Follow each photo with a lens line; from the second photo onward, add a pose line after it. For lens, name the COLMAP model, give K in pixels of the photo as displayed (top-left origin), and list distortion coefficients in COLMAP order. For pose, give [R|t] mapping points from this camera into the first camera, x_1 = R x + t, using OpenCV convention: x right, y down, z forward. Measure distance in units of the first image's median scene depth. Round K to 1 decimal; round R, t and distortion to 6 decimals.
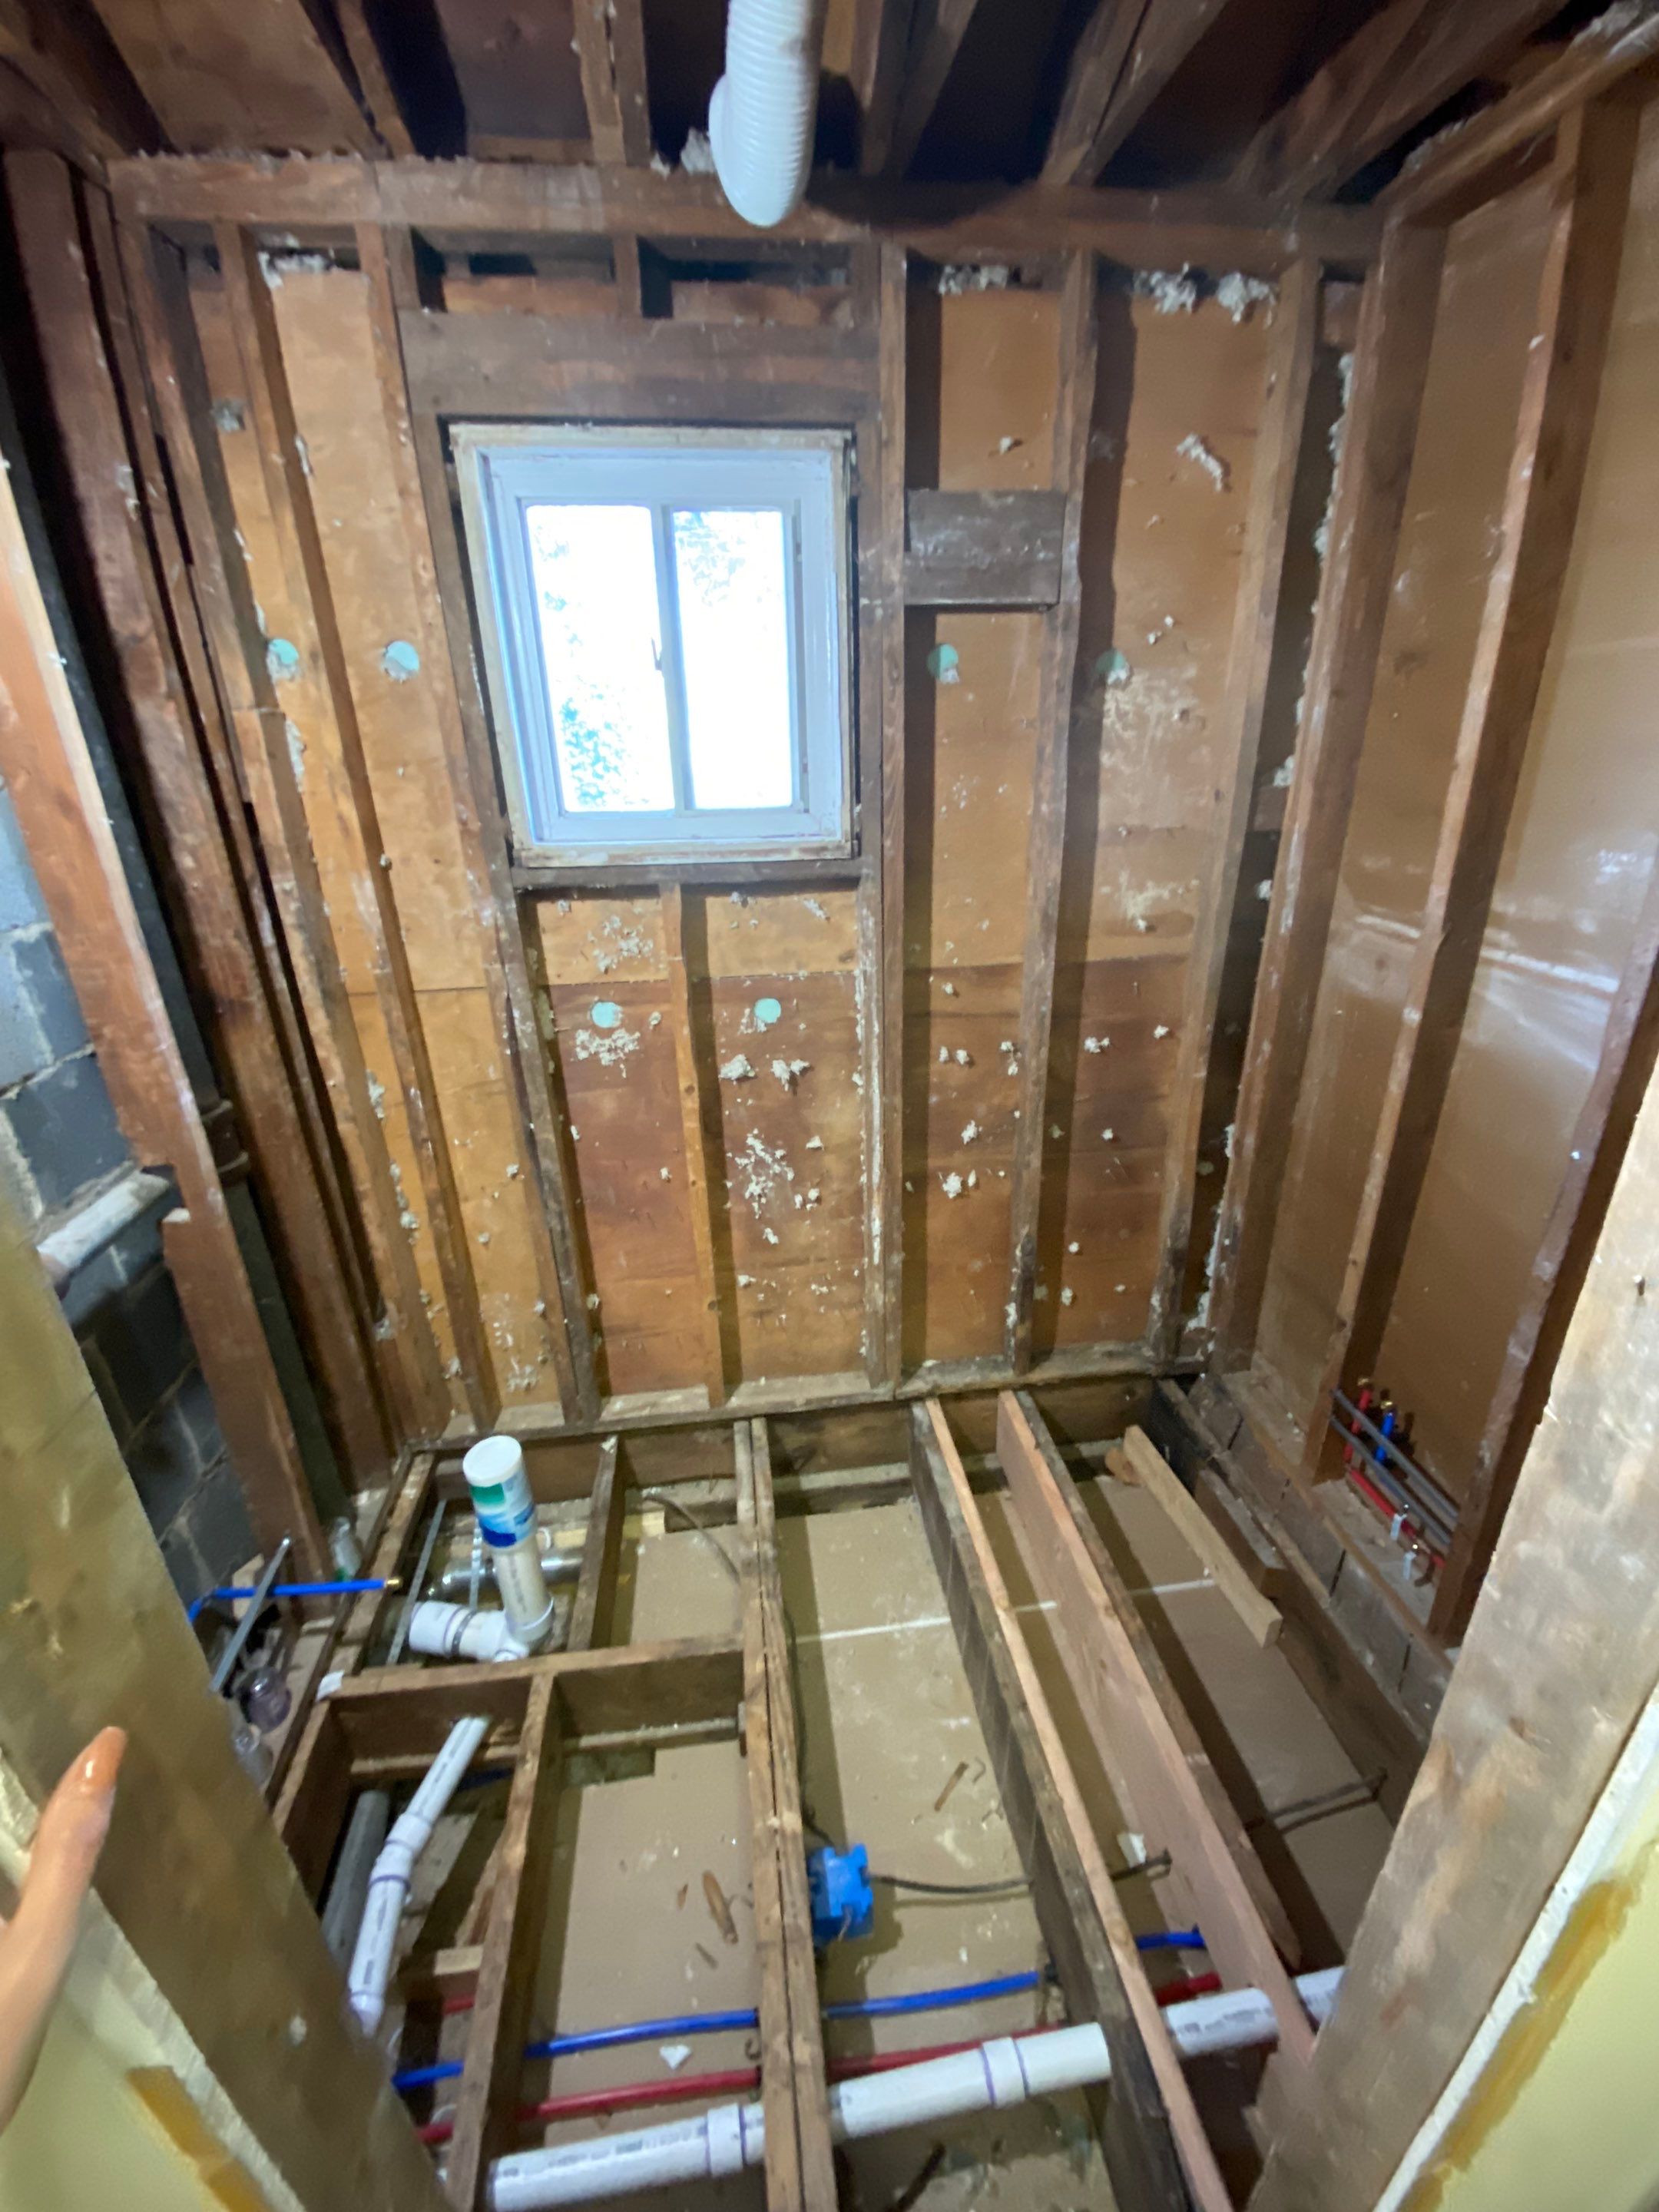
lens RADIAL K [[913.3, 0, 829.8], [0, 913.3, 1109.4], [0, 0, 1]] dist [0.062730, -0.038094]
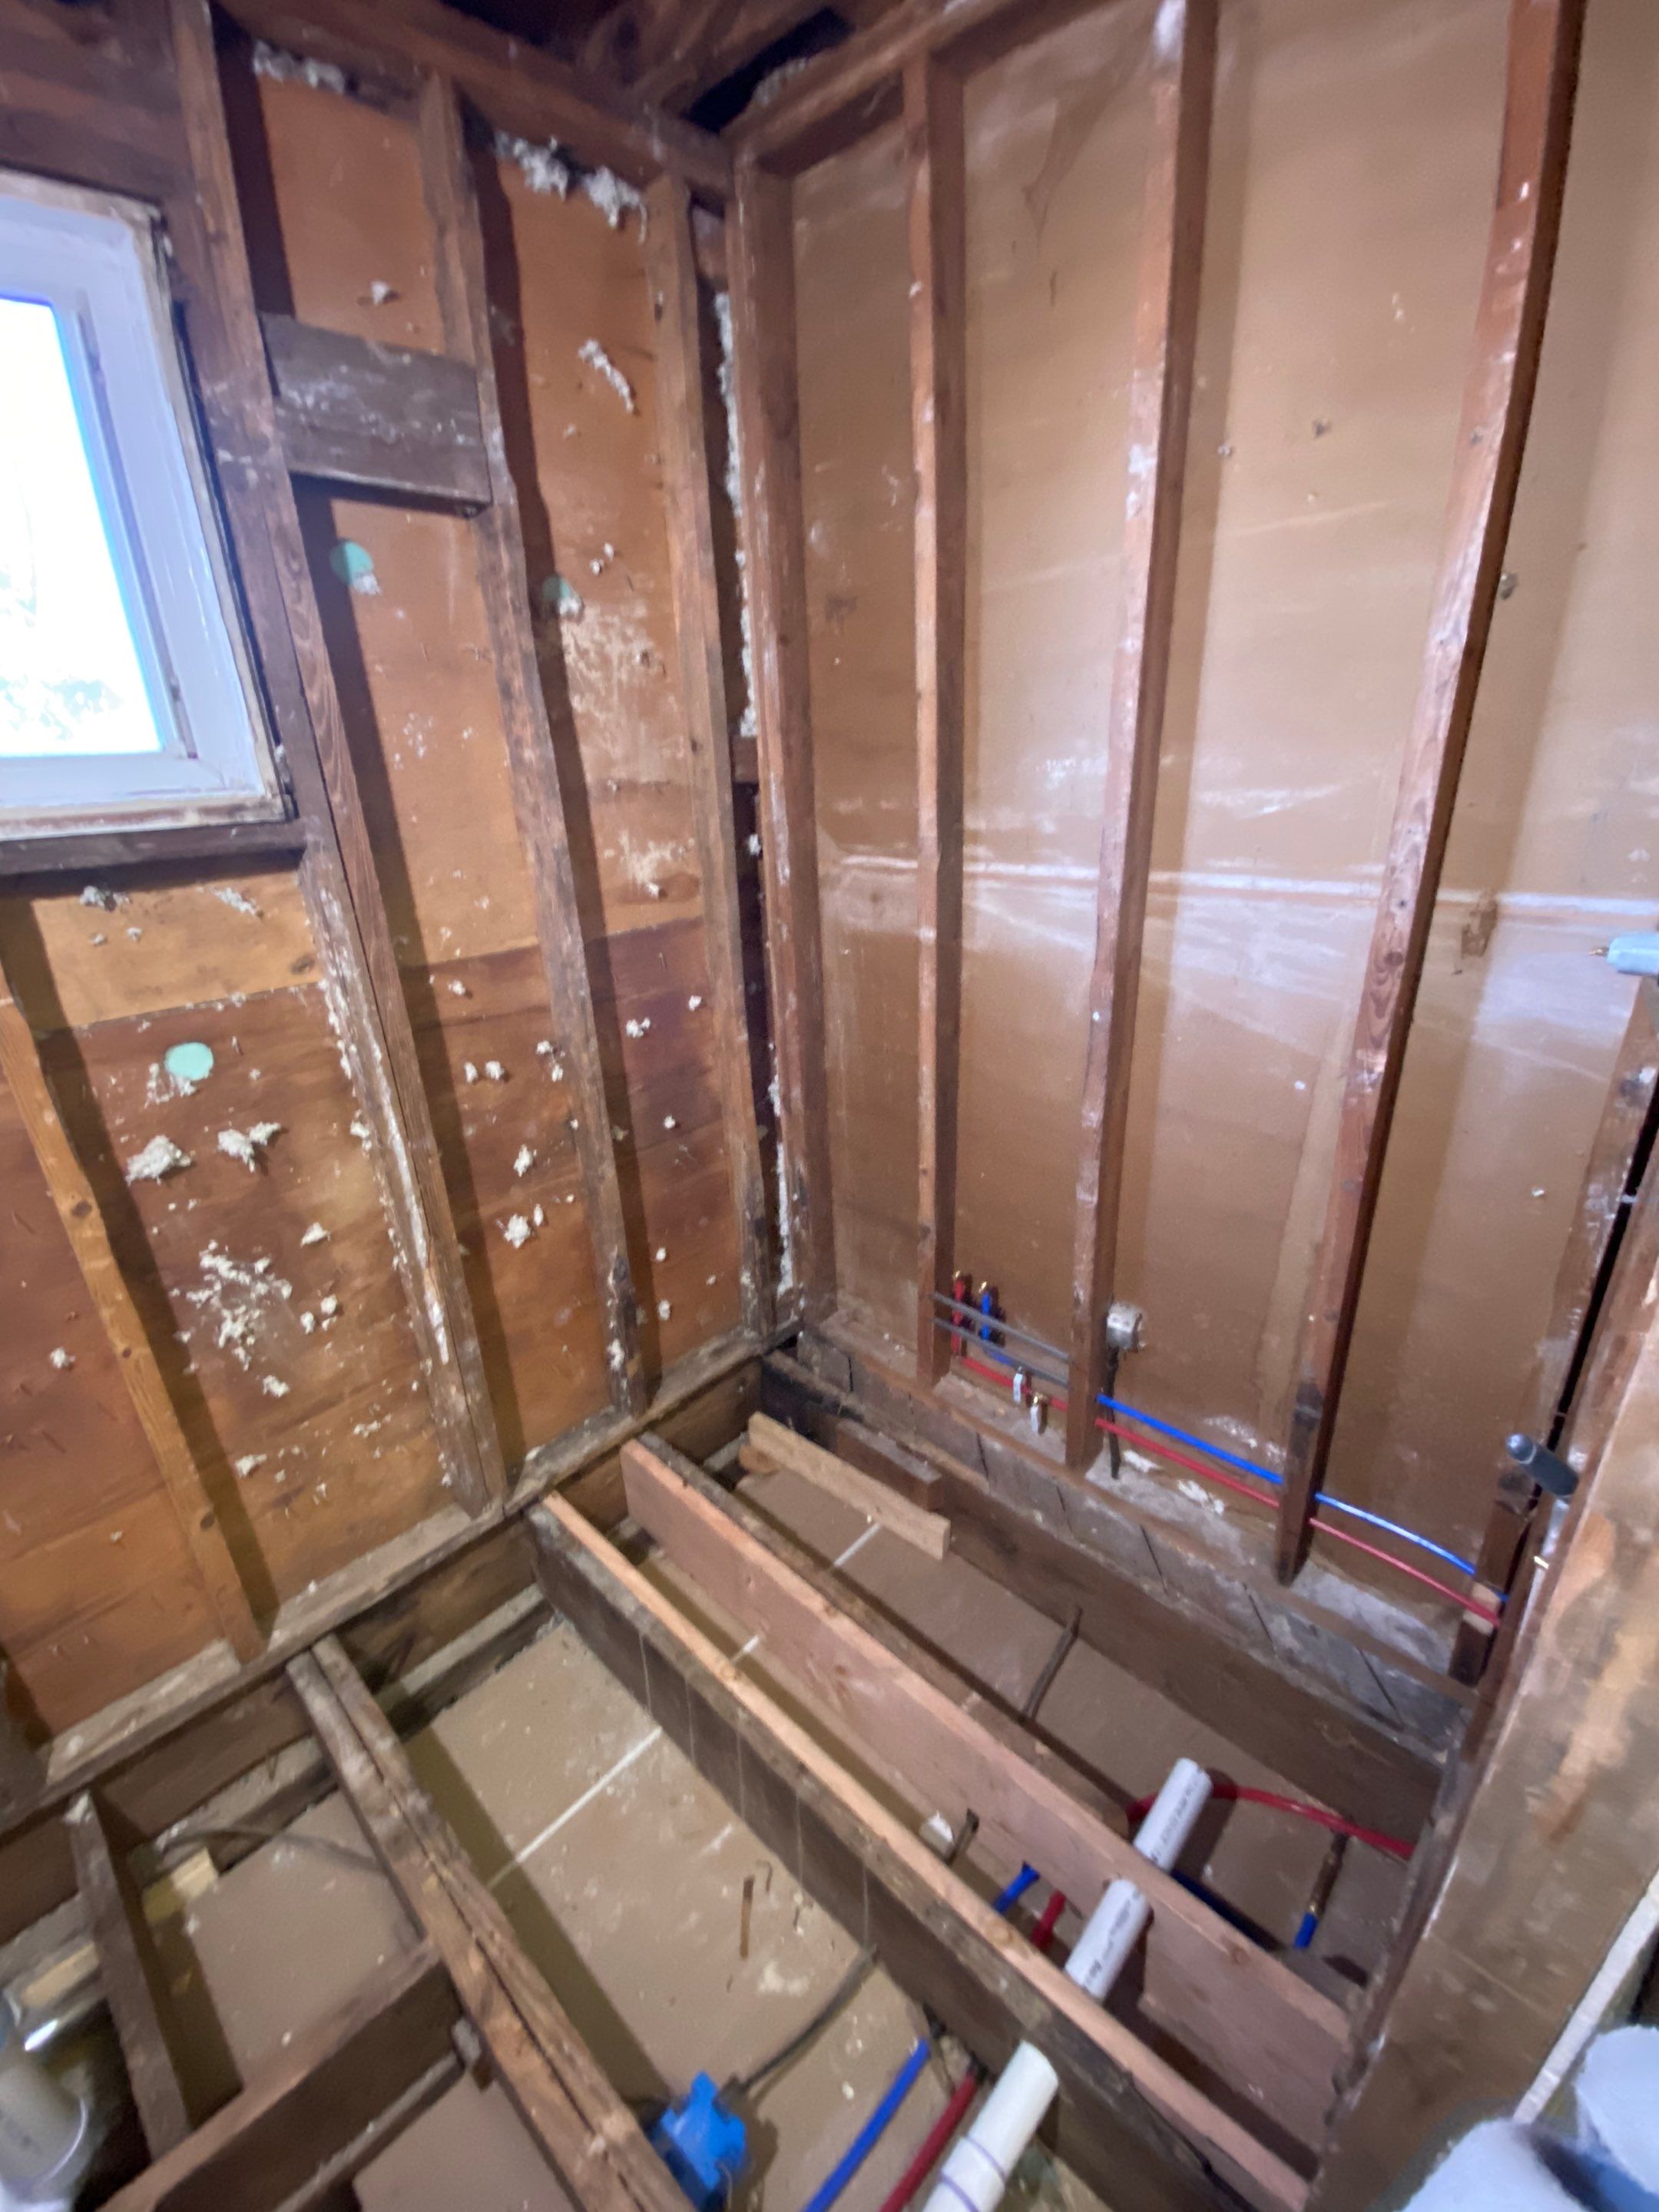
lens RADIAL K [[896.4, 0, 829.5], [0, 896.4, 1106.0], [0, 0, 1]] dist [0.045484, -0.034833]
pose [[0.775197, -0.235240, 0.586286, -0.113832], [0.259169, 0.964809, 0.044440, 0.015260], [-0.576108, 0.117498, 0.808884, 0.217639]]
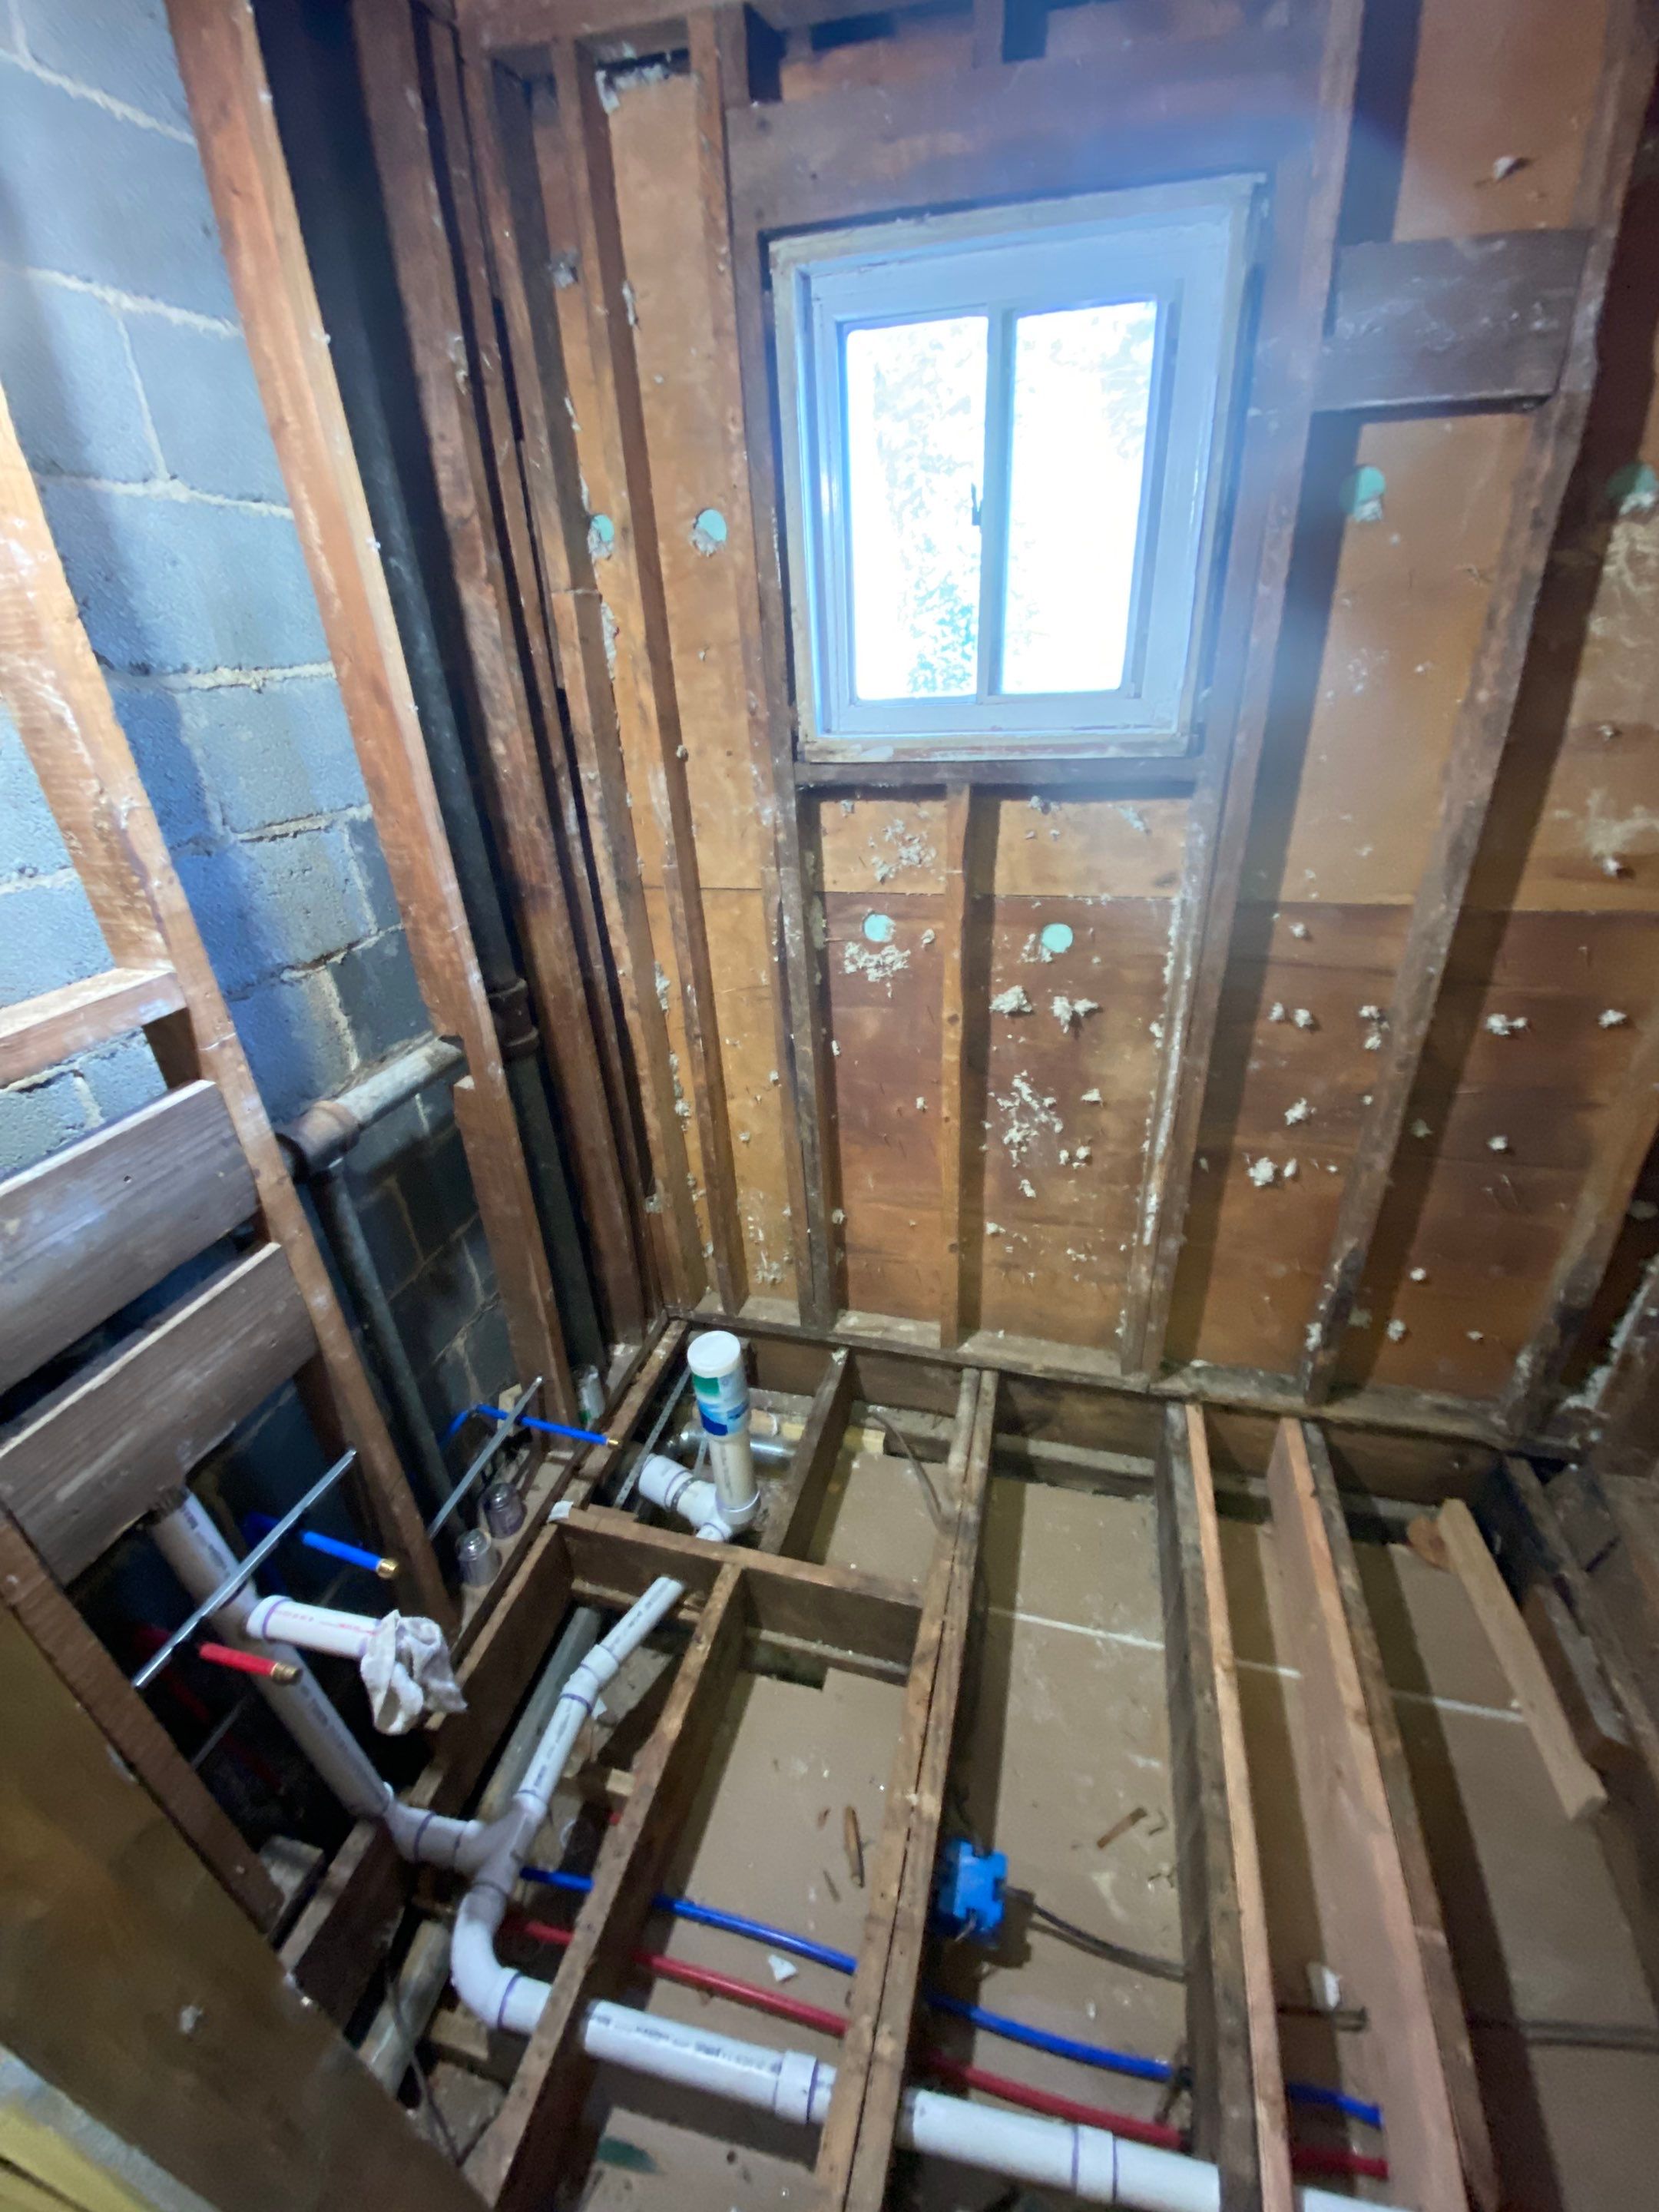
lens RADIAL K [[896.4, 0, 829.5], [0, 896.4, 1106.0], [0, 0, 1]] dist [0.045484, -0.034833]
pose [[0.925797, 0.160411, -0.342300, 0.055333], [-0.122595, 0.983966, 0.129539, -0.040517], [0.357591, -0.077963, 0.930618, 0.133286]]
